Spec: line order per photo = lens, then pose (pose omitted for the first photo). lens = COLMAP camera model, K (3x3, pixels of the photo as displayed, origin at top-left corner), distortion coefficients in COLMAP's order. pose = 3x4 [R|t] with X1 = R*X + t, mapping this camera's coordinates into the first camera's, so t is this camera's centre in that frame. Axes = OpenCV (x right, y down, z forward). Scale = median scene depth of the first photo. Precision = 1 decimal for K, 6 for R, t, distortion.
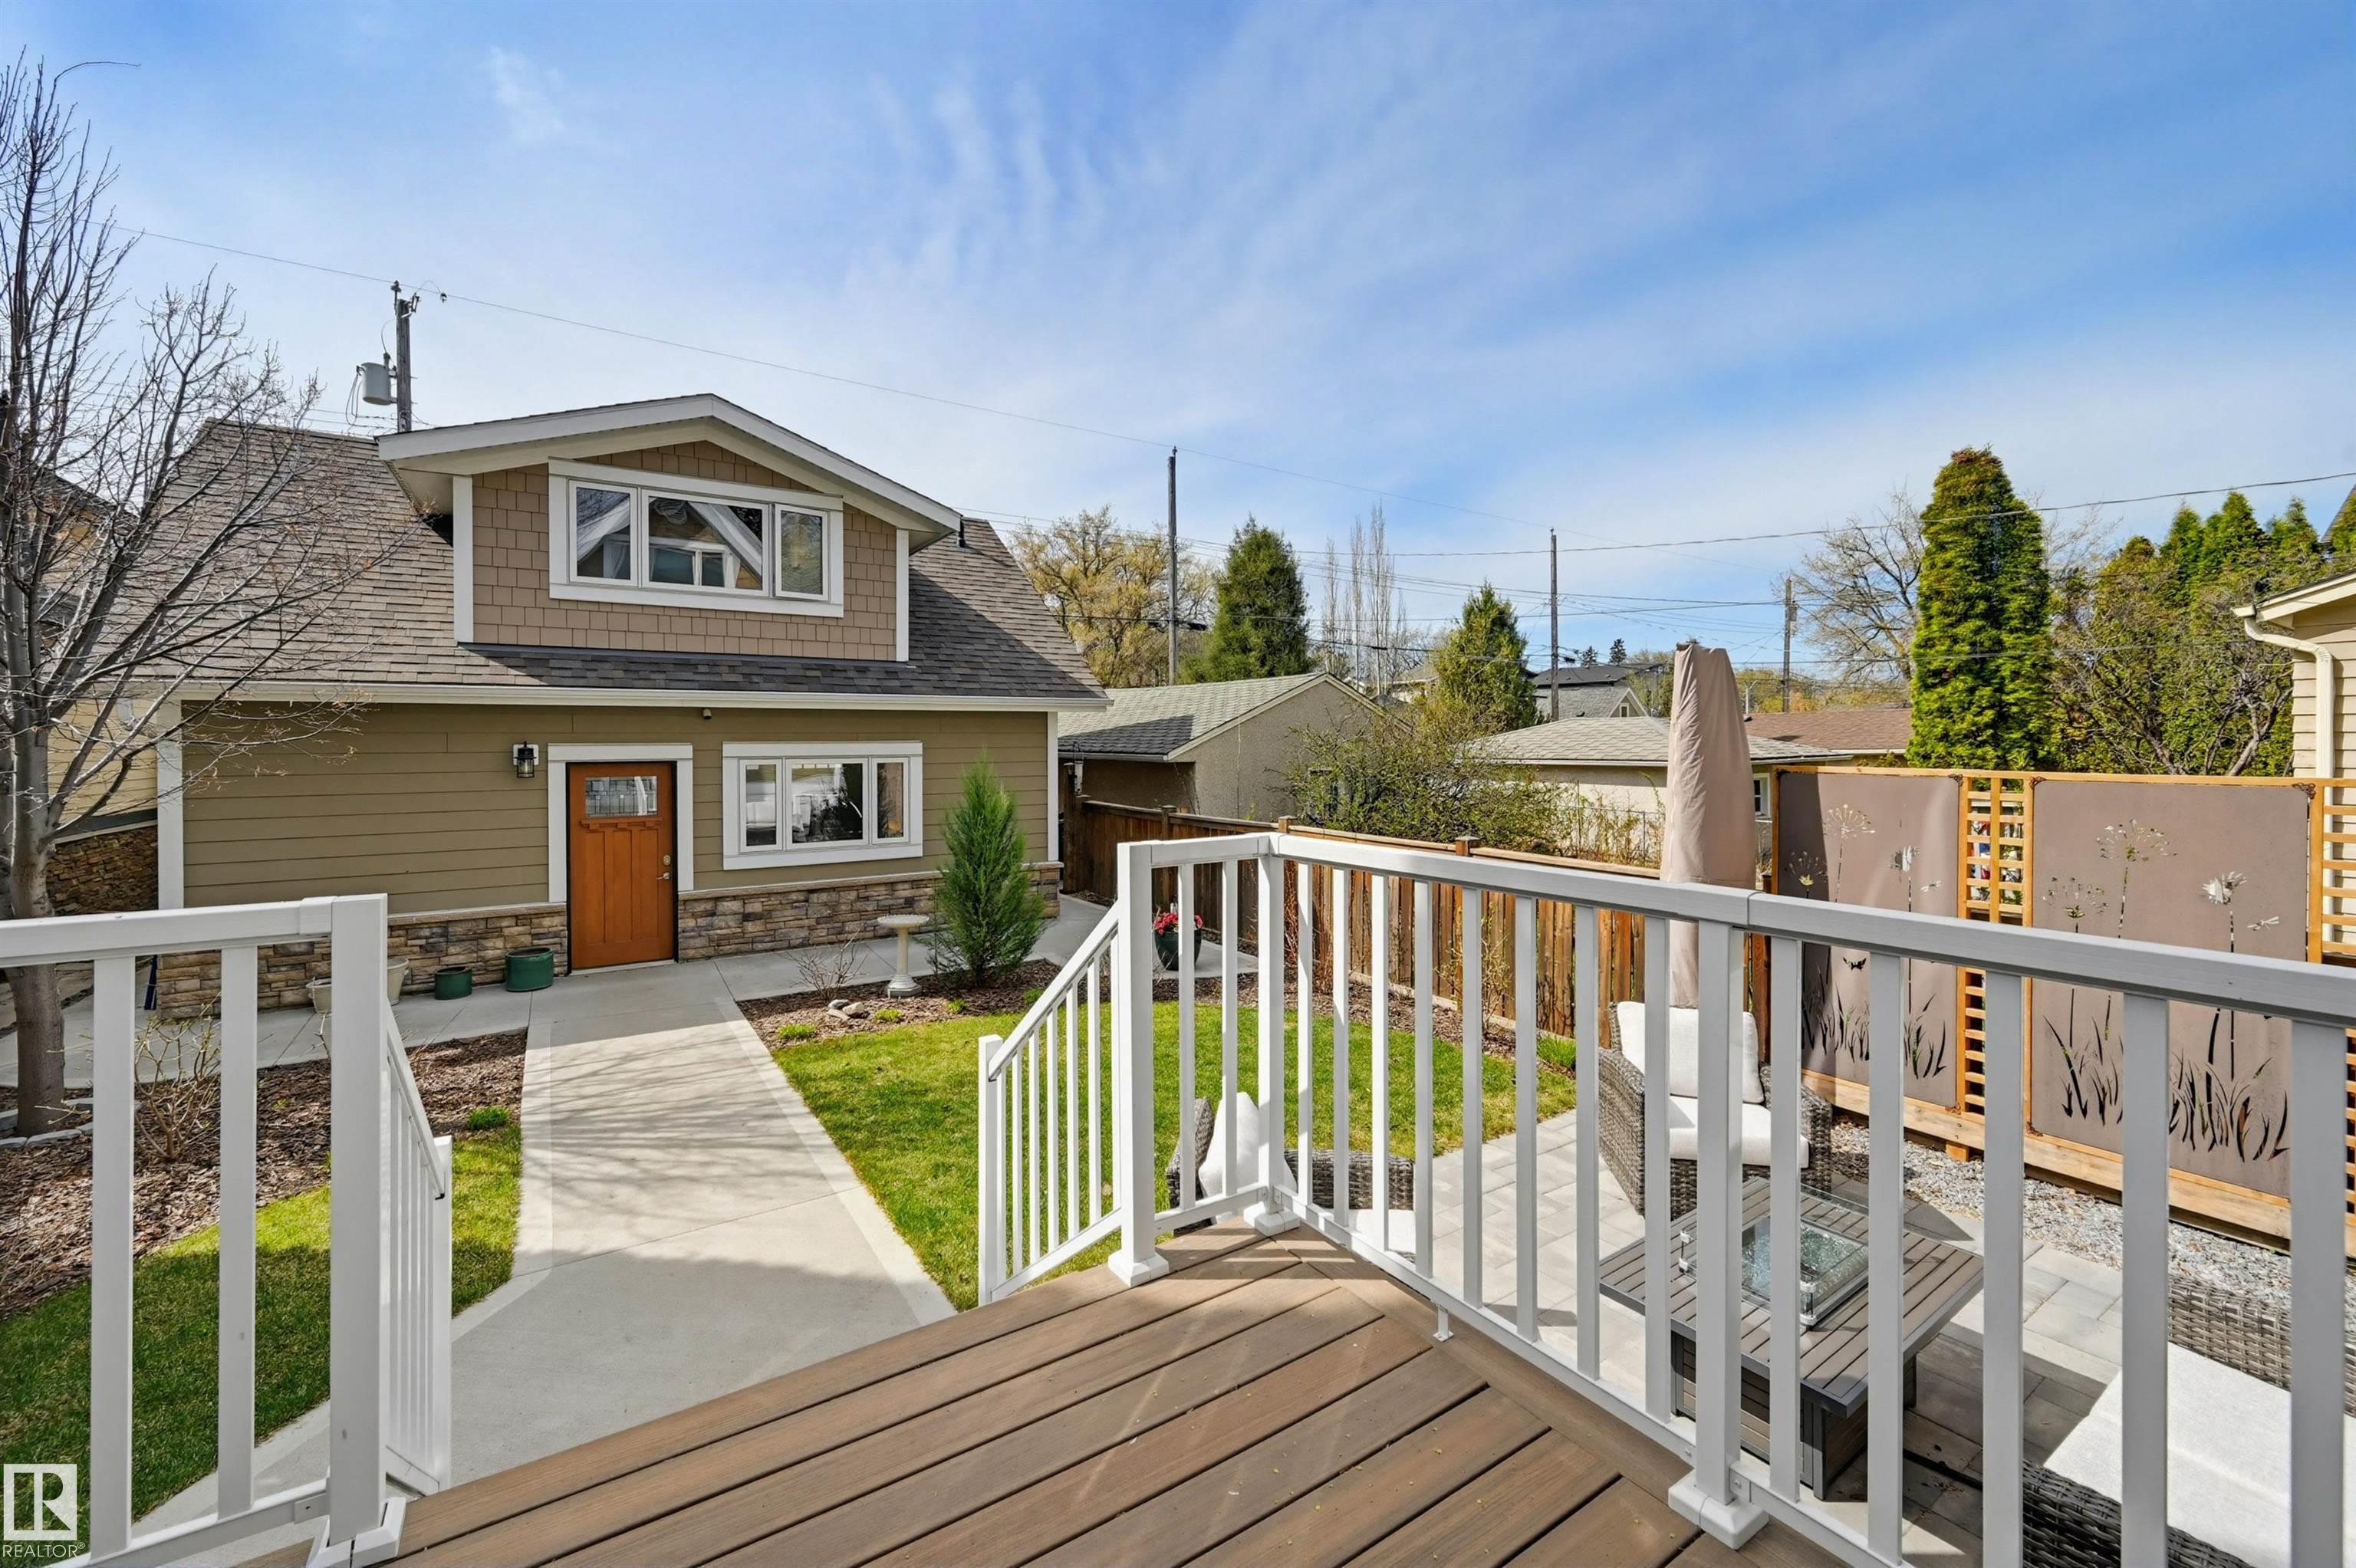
lens RADIAL K [[963.0, 0, 1175.8], [0, 963.0, 749.3], [0, 0, 1]] dist [0.005191, -0.001047]
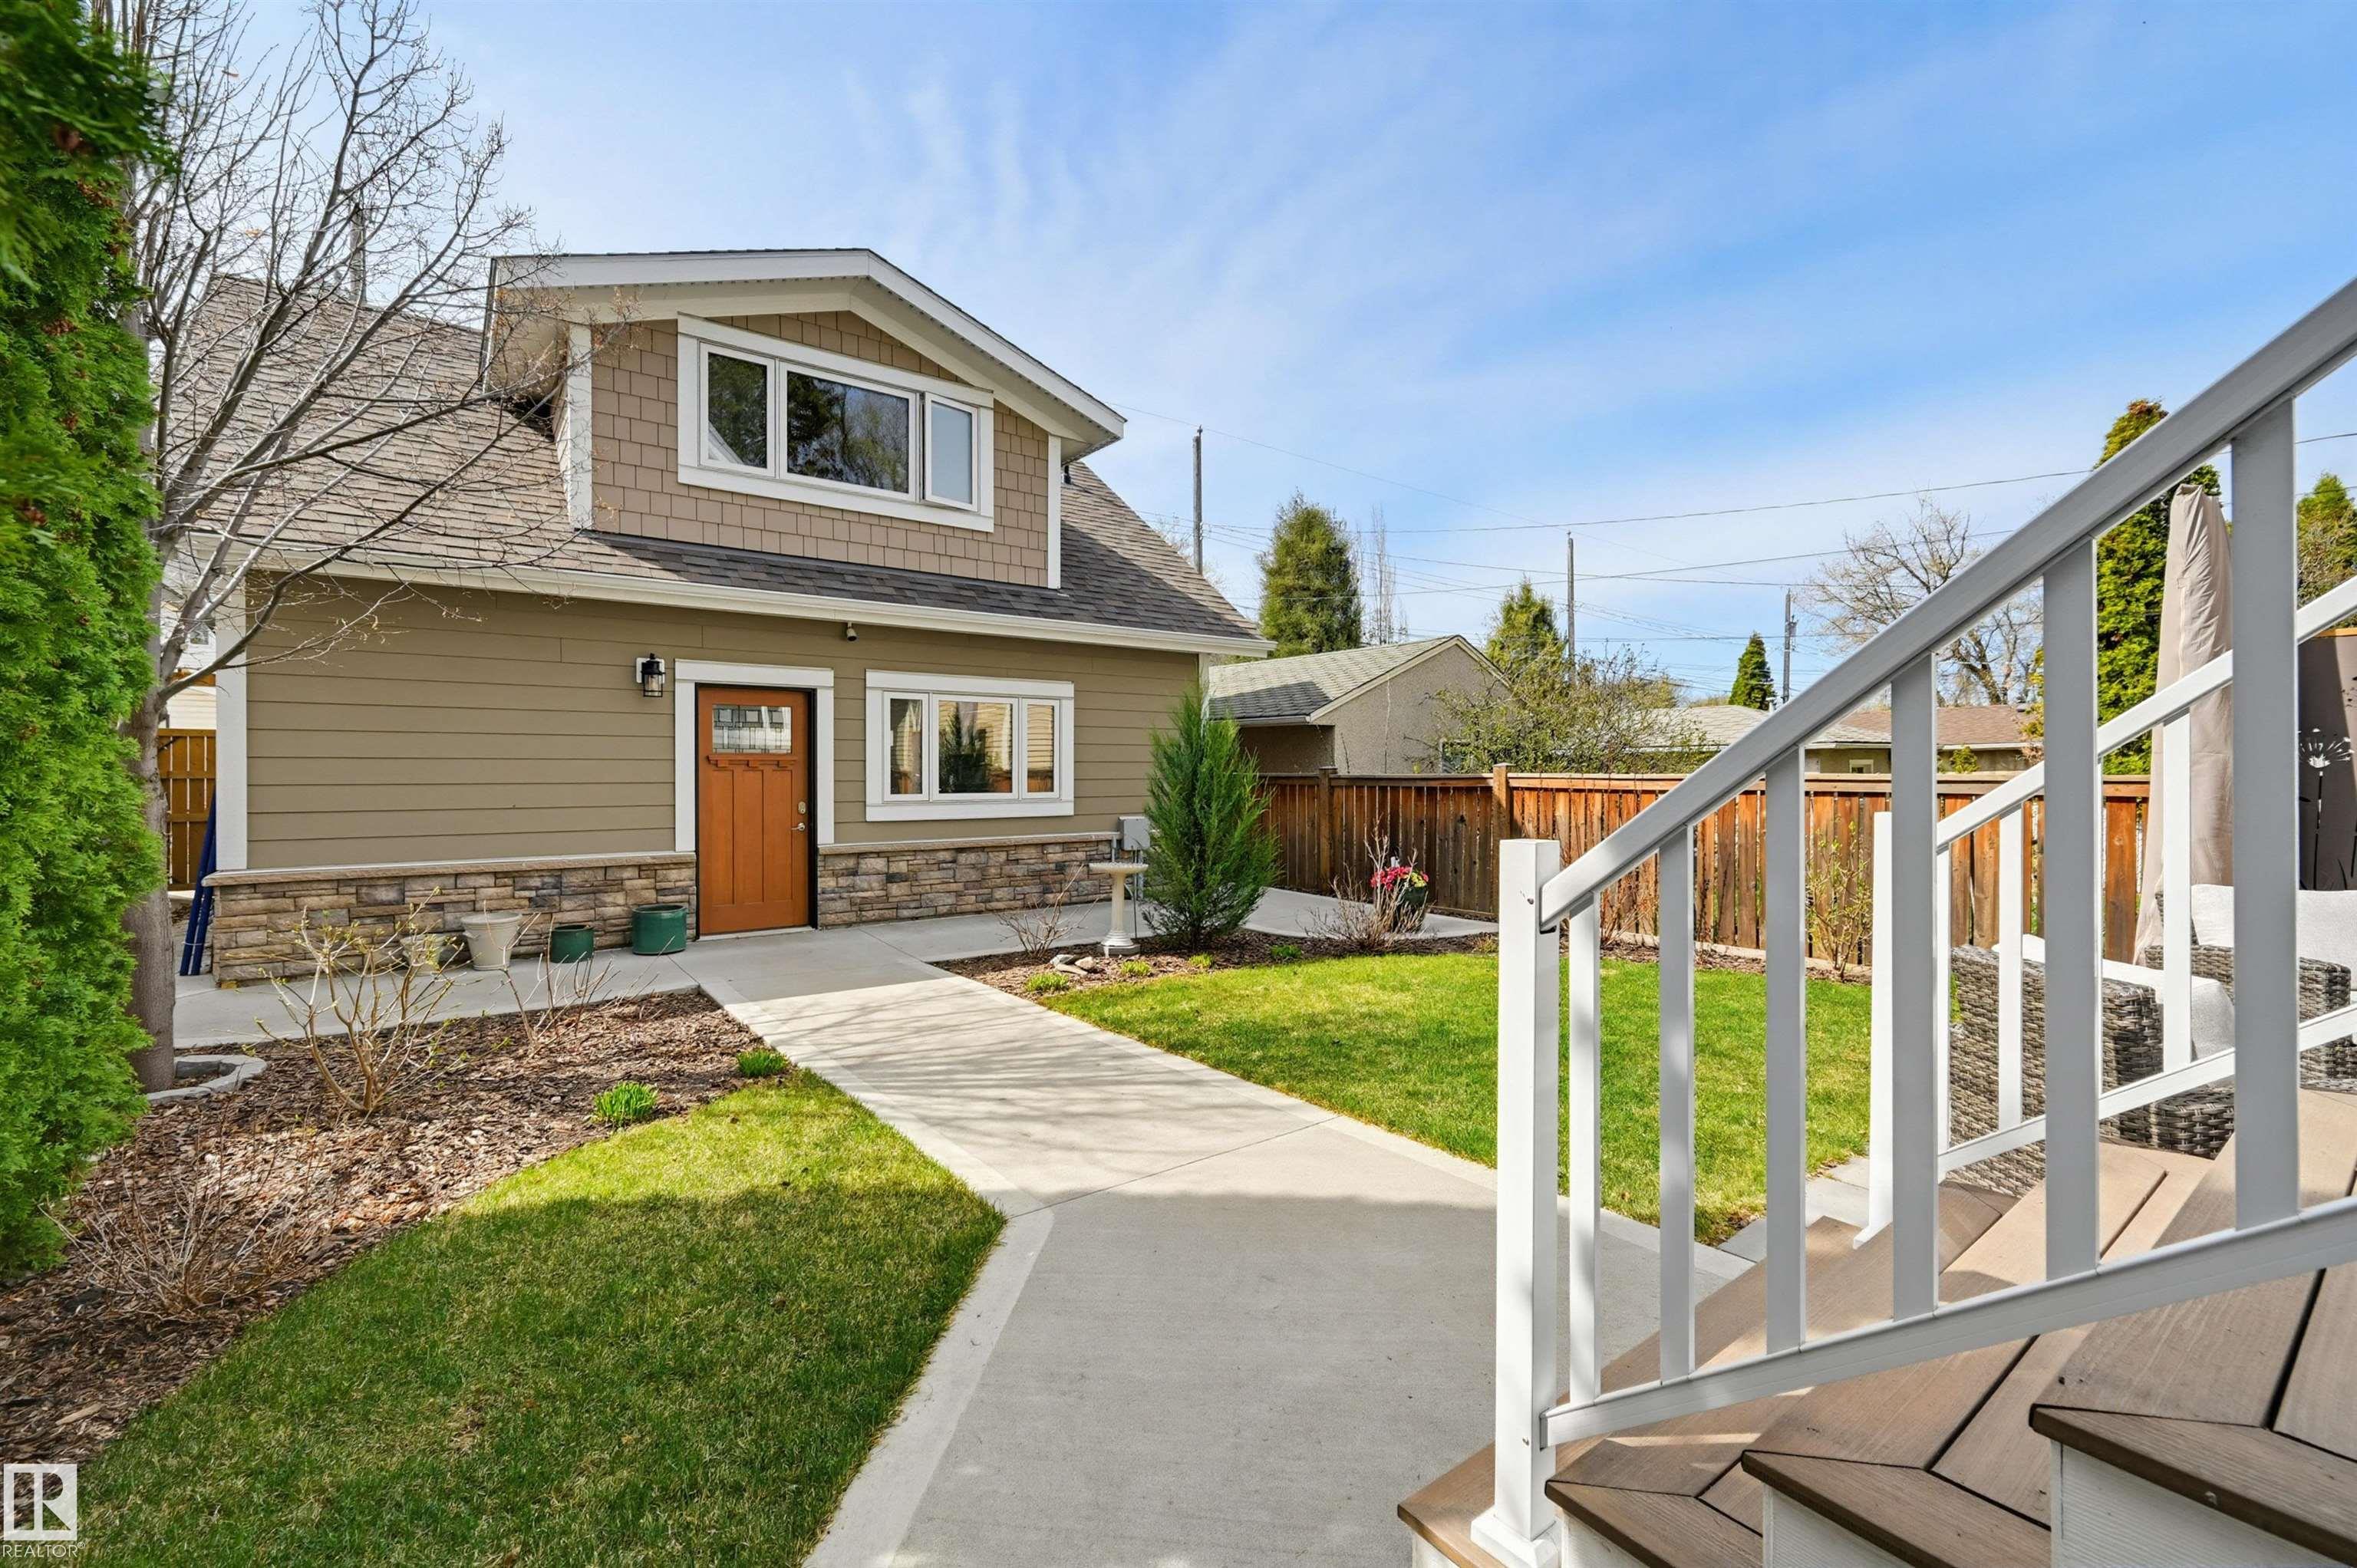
lens RADIAL K [[991.5, 0, 1171.3], [0, 991.5, 789.5], [0, 0, 1]] dist [-0.012233, 0.000606]
pose [[0.996755, -0.000655, 0.080487, -0.284439], [0.001089, 0.999985, -0.005347, 0.106798], [-0.080483, 0.005417, 0.996741, 0.120014]]
